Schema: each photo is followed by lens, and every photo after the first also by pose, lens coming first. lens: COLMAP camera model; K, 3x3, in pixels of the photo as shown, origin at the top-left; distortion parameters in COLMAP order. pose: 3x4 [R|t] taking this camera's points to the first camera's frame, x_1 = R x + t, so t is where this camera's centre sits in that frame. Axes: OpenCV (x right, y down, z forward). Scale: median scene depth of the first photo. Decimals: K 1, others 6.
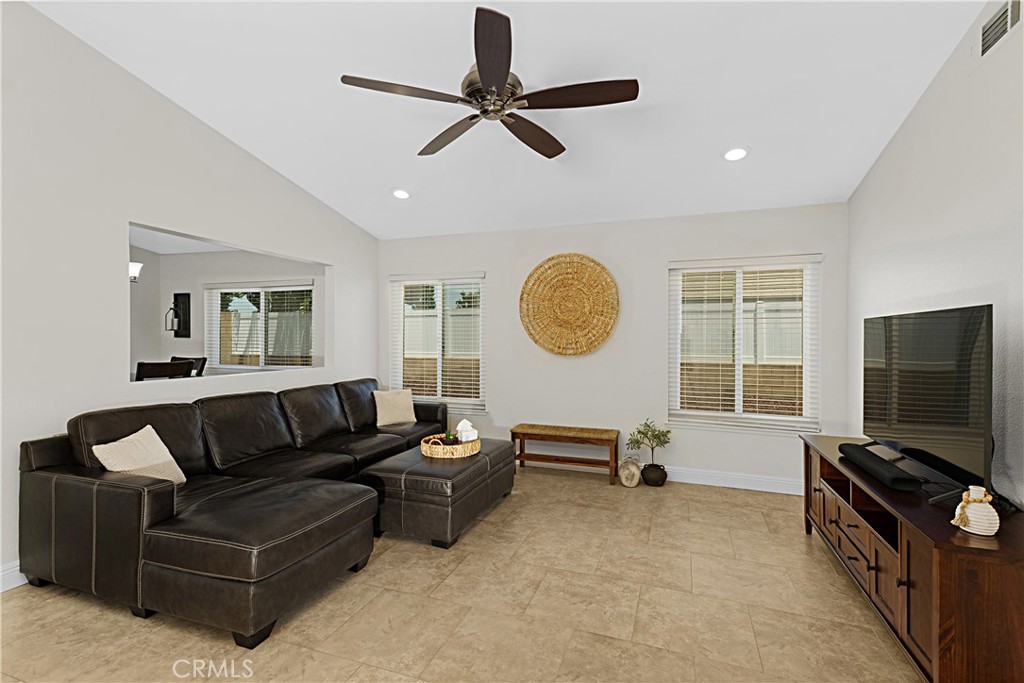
lens RADIAL K [[469.1, 0, 516.7], [0, 469.1, 341.3], [0, 0, 1]] dist [0.041081, -0.004681]
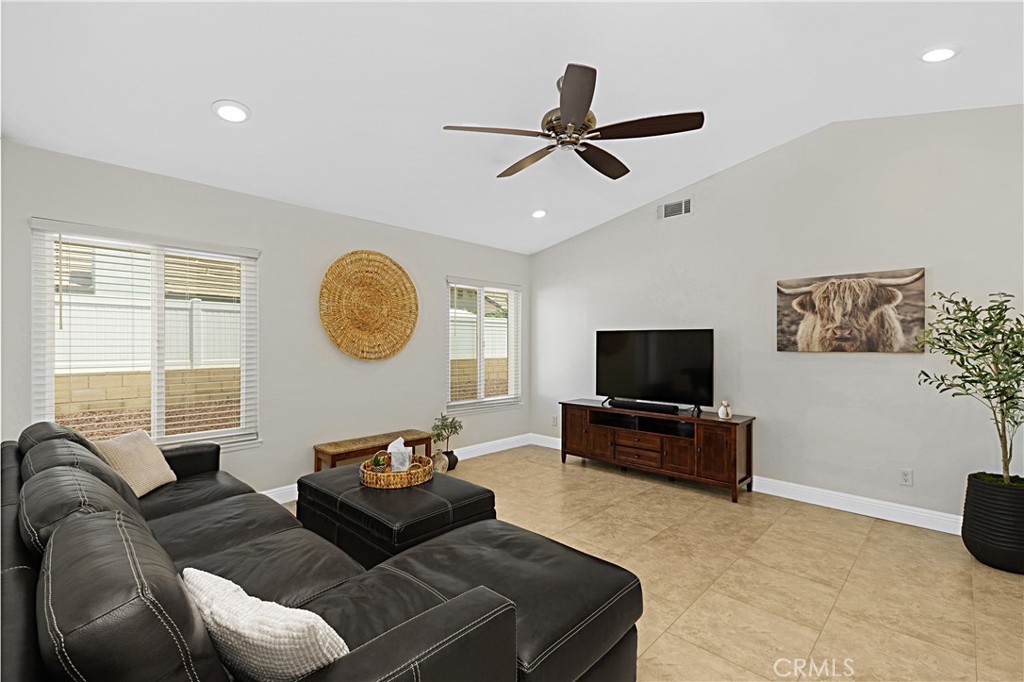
lens RADIAL K [[469.1, 0, 507.1], [0, 469.1, 341.0], [0, 0, 1]] dist [0.041081, -0.004681]
pose [[0.405761, -0.000788, 0.913979, -0.897922], [0.006330, 0.999978, -0.001948, -0.005226], [-0.913957, 0.006576, 0.405757, 0.522986]]
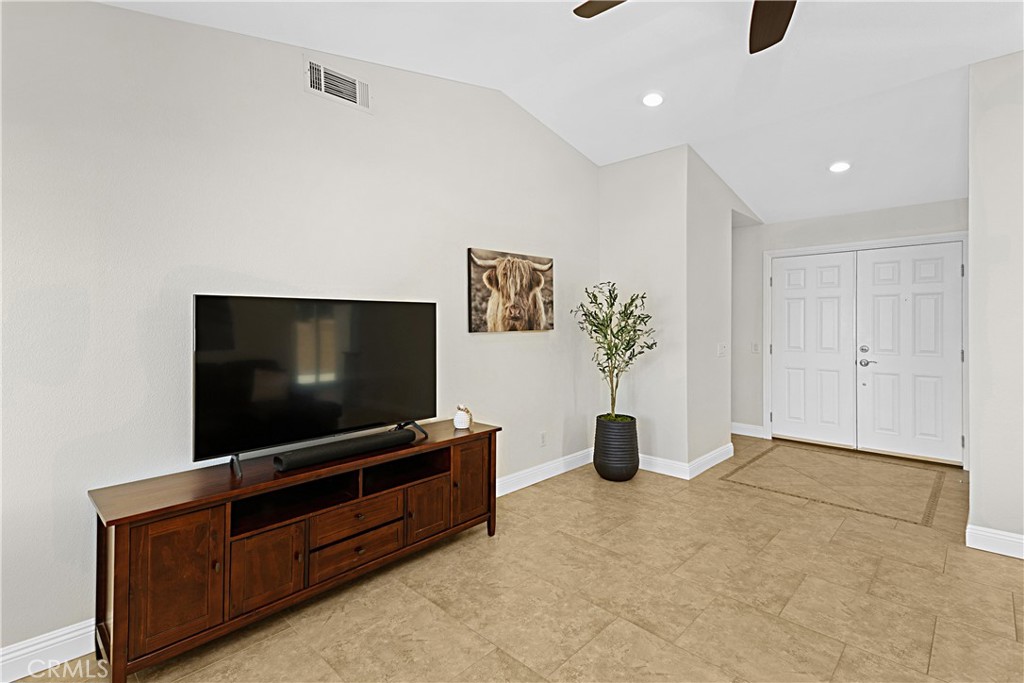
lens RADIAL K [[469.1, 0, 532.4], [0, 469.1, 326.1], [0, 0, 1]] dist [0.041081, -0.004681]
pose [[-0.920741, -0.004768, 0.390145, 0.009379], [0.002519, 0.999832, 0.018162, -0.008598], [-0.390166, 0.017705, -0.920574, 1.273120]]
